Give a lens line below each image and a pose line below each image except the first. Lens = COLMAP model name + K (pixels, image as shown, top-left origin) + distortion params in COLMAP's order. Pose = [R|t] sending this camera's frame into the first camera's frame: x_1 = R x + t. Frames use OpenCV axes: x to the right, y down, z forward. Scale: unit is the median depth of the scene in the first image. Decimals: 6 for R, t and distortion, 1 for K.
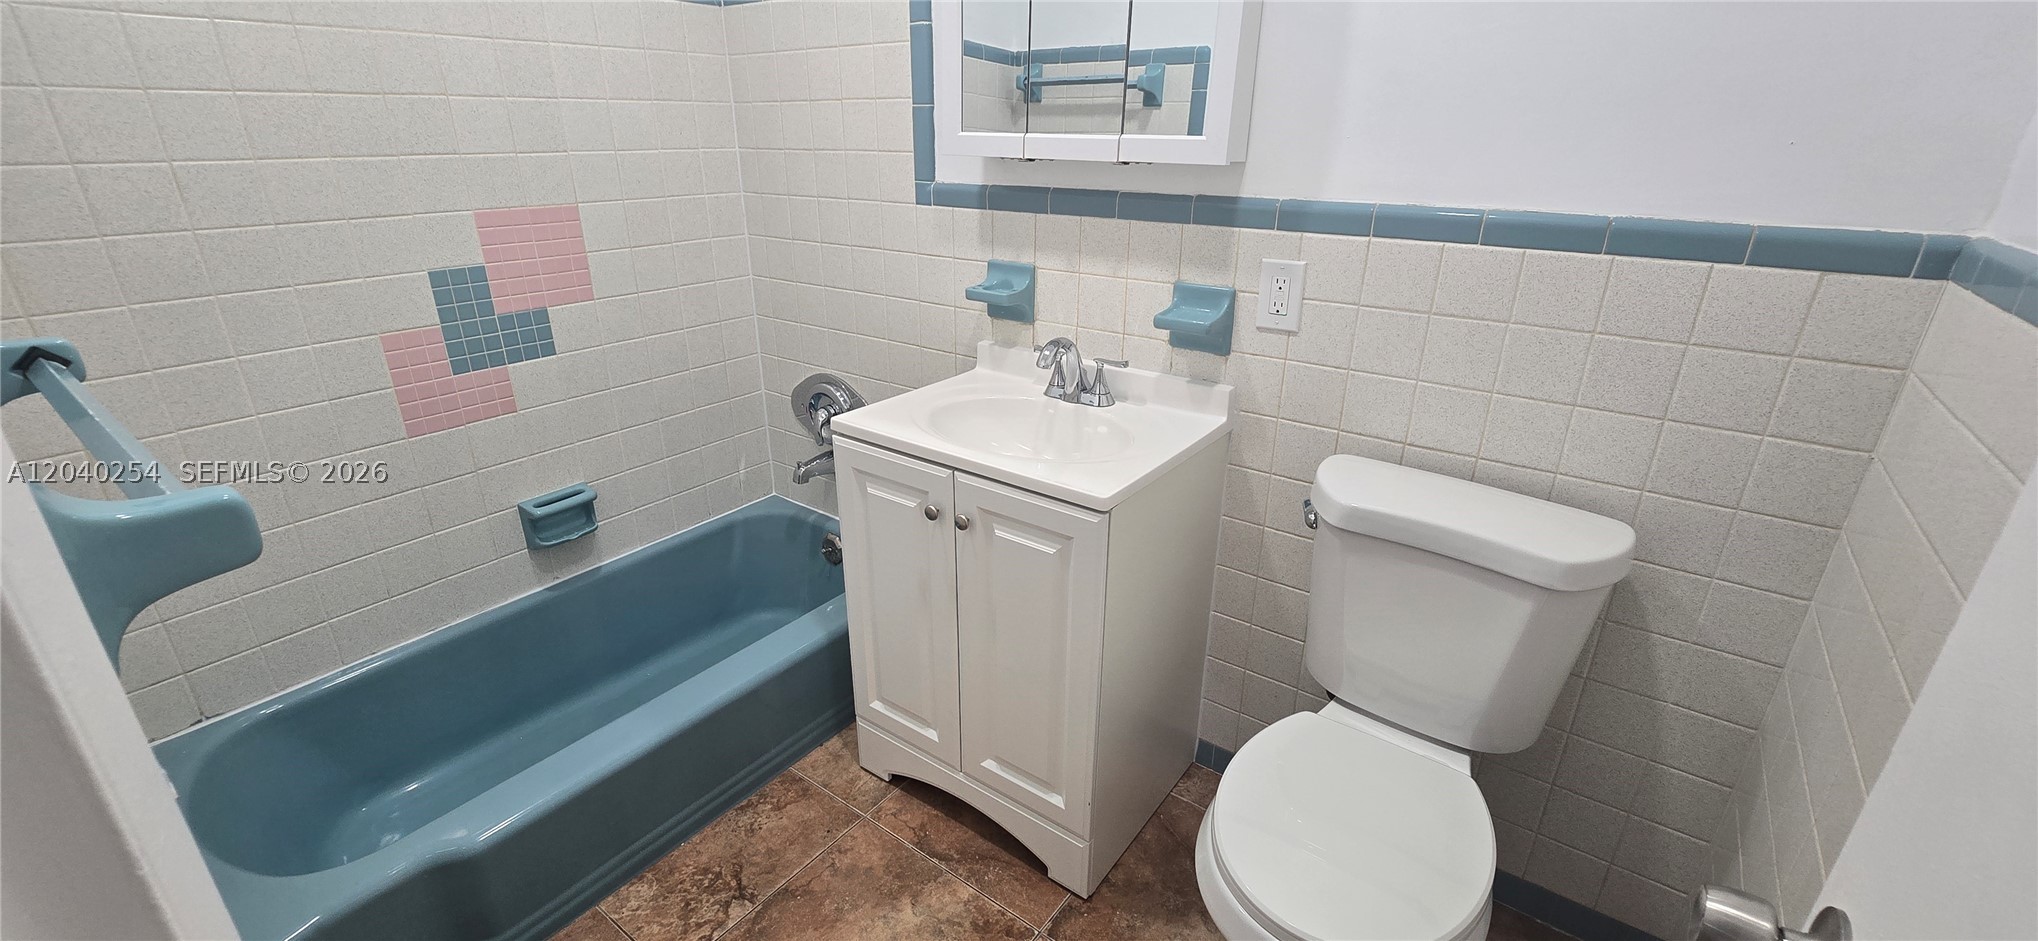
lens RADIAL K [[840.7, 0, 1023.6], [0, 840.7, 465.6], [0, 0, 1]] dist [-0.001302, -0.000752]
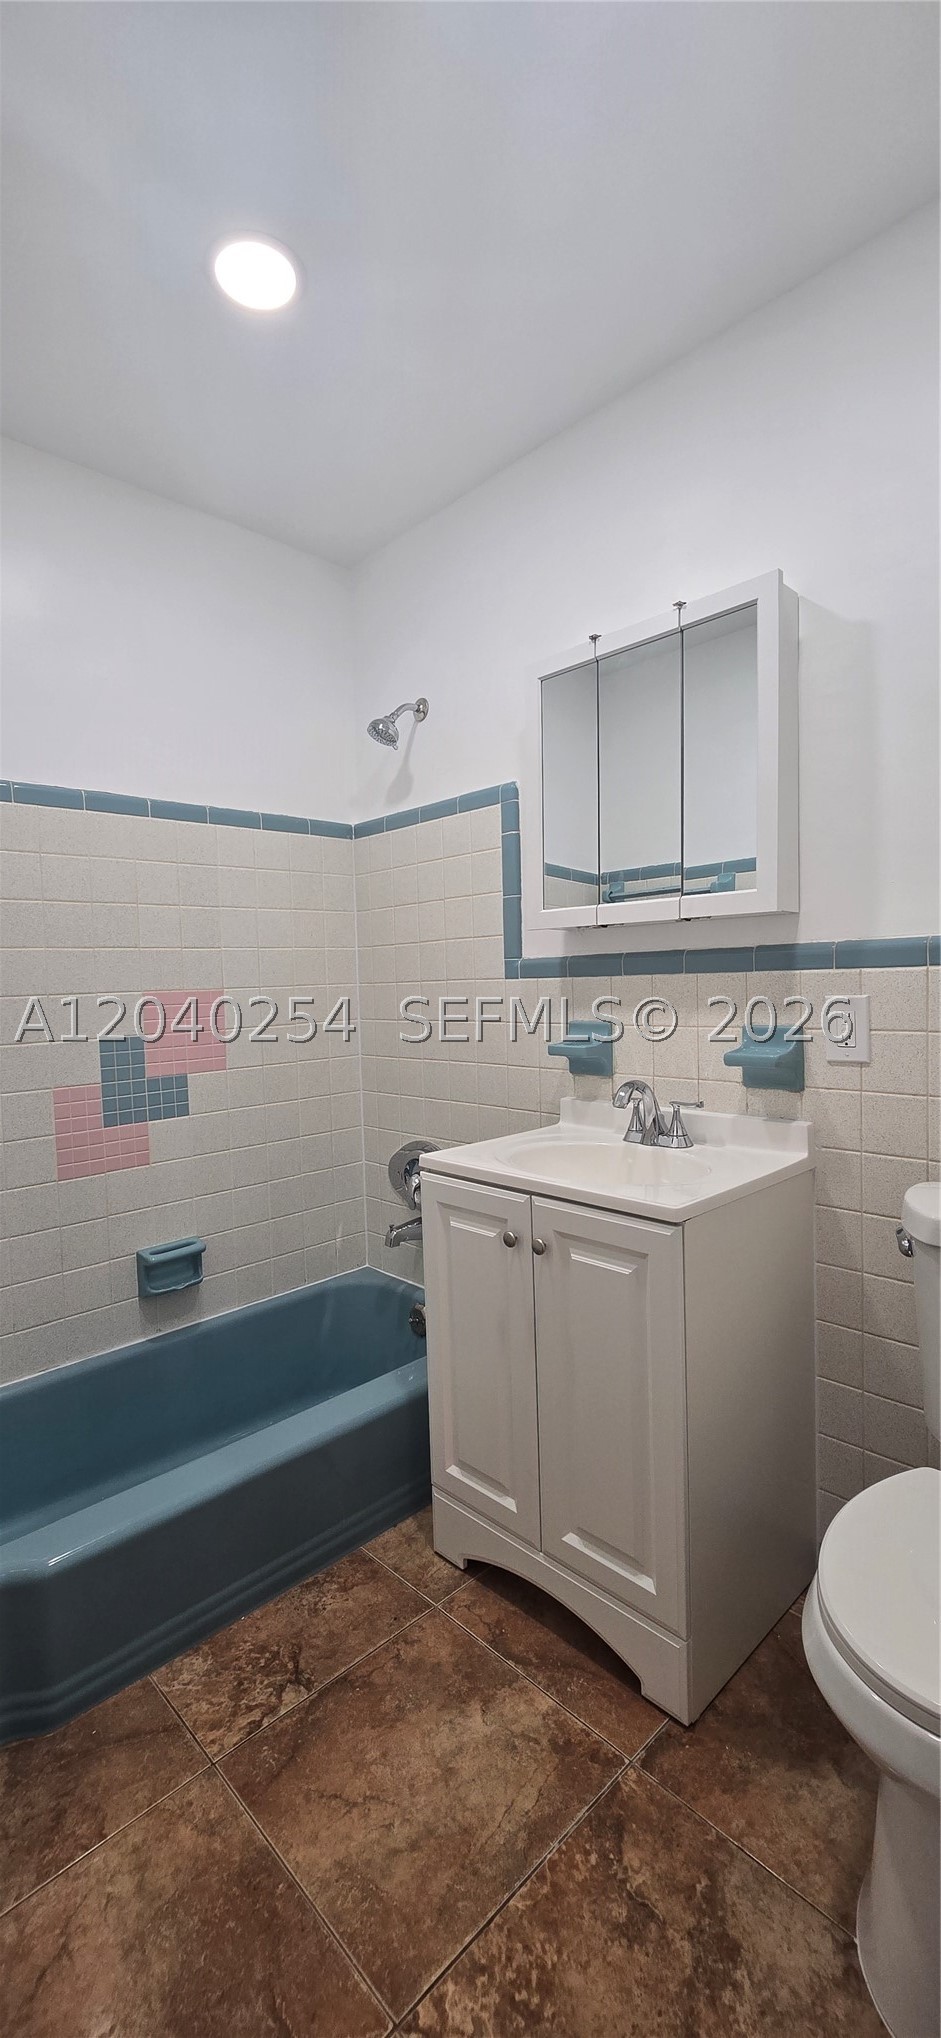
lens RADIAL K [[840.7, 0, 483.2], [0, 840.7, 1021.9], [0, 0, 1]] dist [-0.001302, -0.000752]
pose [[0.985813, -0.029018, -0.165320, 0.031257], [-0.025993, 0.946668, -0.321160, 0.120258], [0.165823, 0.320901, 0.932483, -0.038004]]
